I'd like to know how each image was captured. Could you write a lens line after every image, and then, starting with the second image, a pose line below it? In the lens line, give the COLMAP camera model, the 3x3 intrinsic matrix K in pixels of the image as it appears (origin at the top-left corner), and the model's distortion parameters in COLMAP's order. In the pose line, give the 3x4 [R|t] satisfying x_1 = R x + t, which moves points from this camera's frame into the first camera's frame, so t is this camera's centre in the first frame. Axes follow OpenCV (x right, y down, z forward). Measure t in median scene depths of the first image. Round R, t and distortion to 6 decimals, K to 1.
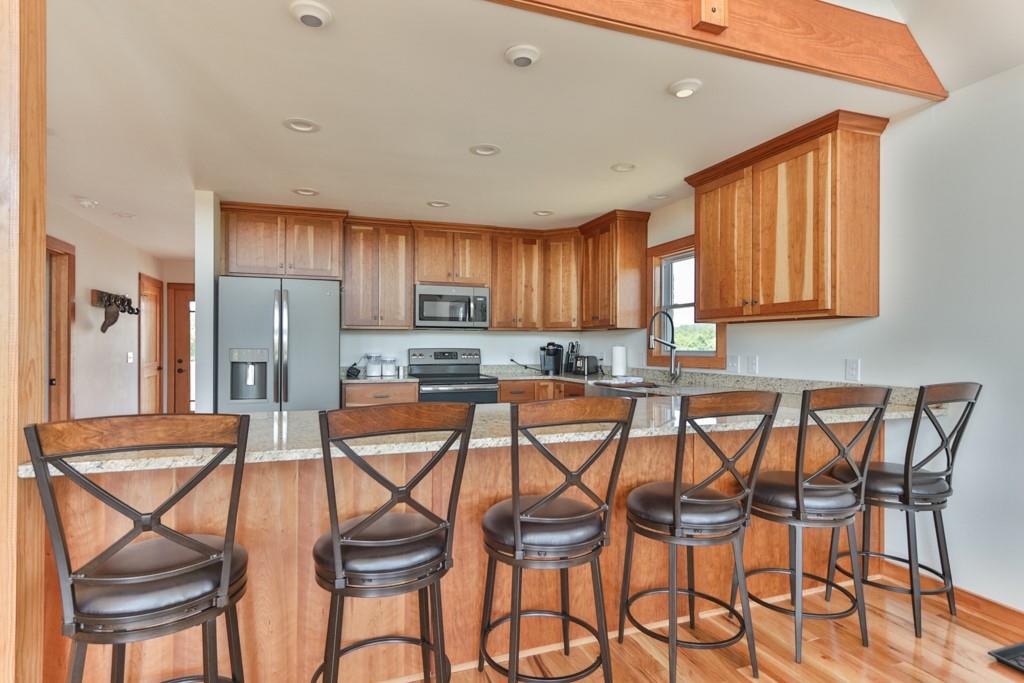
lens RADIAL K [[523.5, 0, 509.1], [0, 523.5, 344.7], [0, 0, 1]] dist [0.004681, 0.001753]
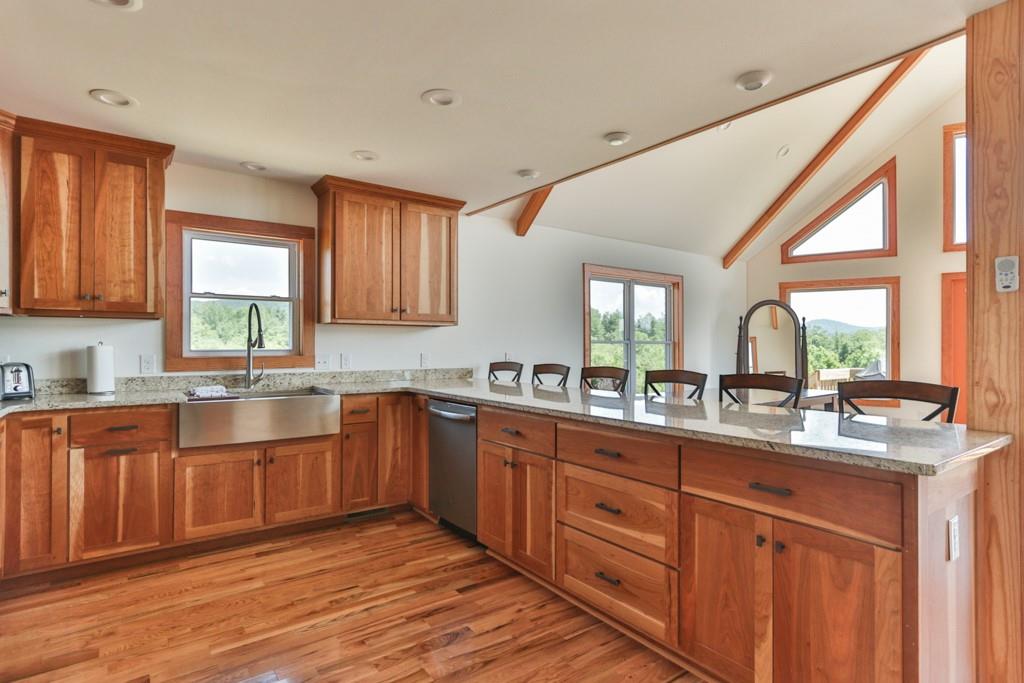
lens RADIAL K [[523.5, 0, 510.0], [0, 523.5, 340.1], [0, 0, 1]] dist [0.004681, 0.001753]
pose [[-0.277265, 0.008528, 0.960756, -0.540429], [-0.003751, 0.999943, -0.009958, 0.001500], [-0.960786, -0.006365, -0.277217, 0.716825]]
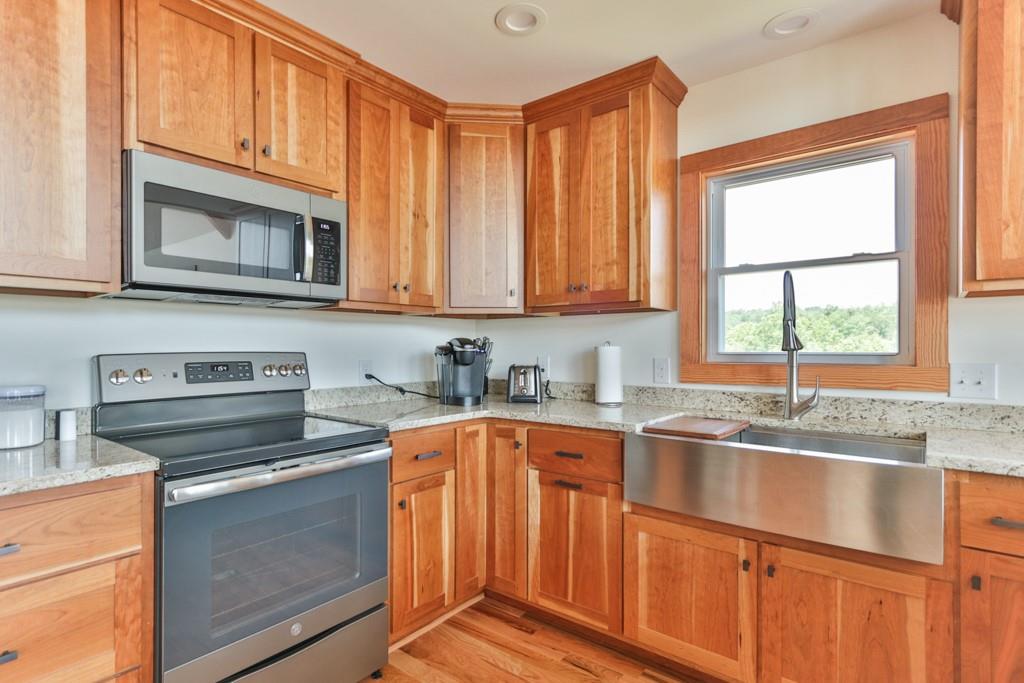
lens RADIAL K [[523.5, 0, 505.2], [0, 523.5, 345.7], [0, 0, 1]] dist [0.004681, 0.001753]
pose [[0.865415, -0.004033, 0.501040, -0.141529], [0.002109, 0.999988, 0.004407, 0.000721], [-0.501052, -0.002757, 0.865413, 0.614268]]
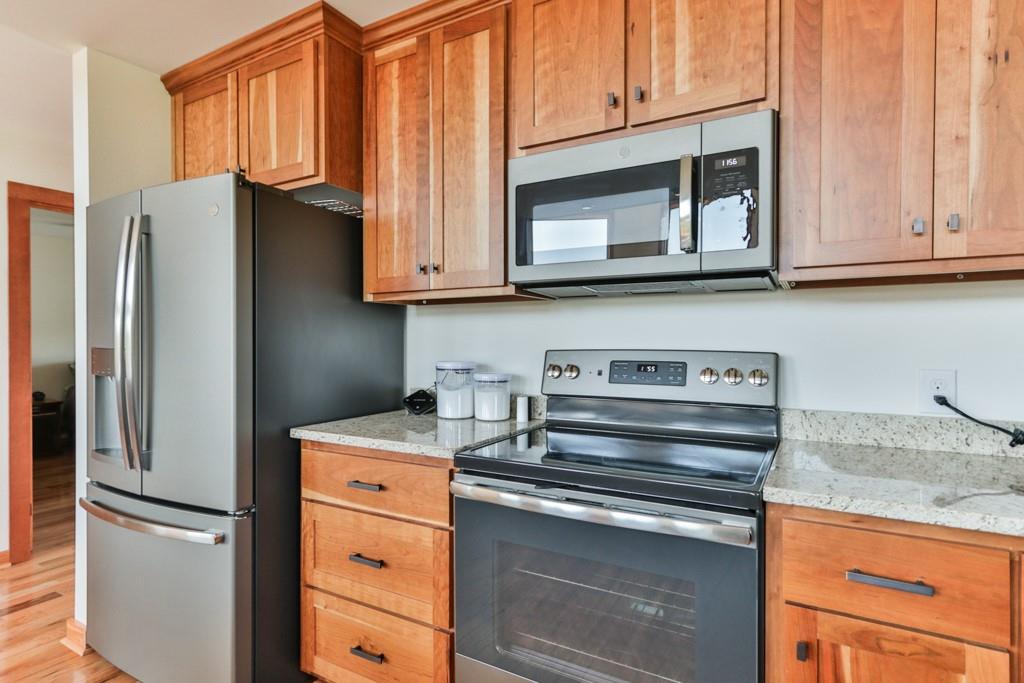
lens RADIAL K [[523.5, 0, 492.4], [0, 523.5, 343.4], [0, 0, 1]] dist [0.004681, 0.001753]
pose [[0.632935, 0.001182, -0.774204, 0.074015], [0.004300, 0.999978, 0.005042, 0.000530], [0.774193, -0.006520, 0.632916, 0.773454]]
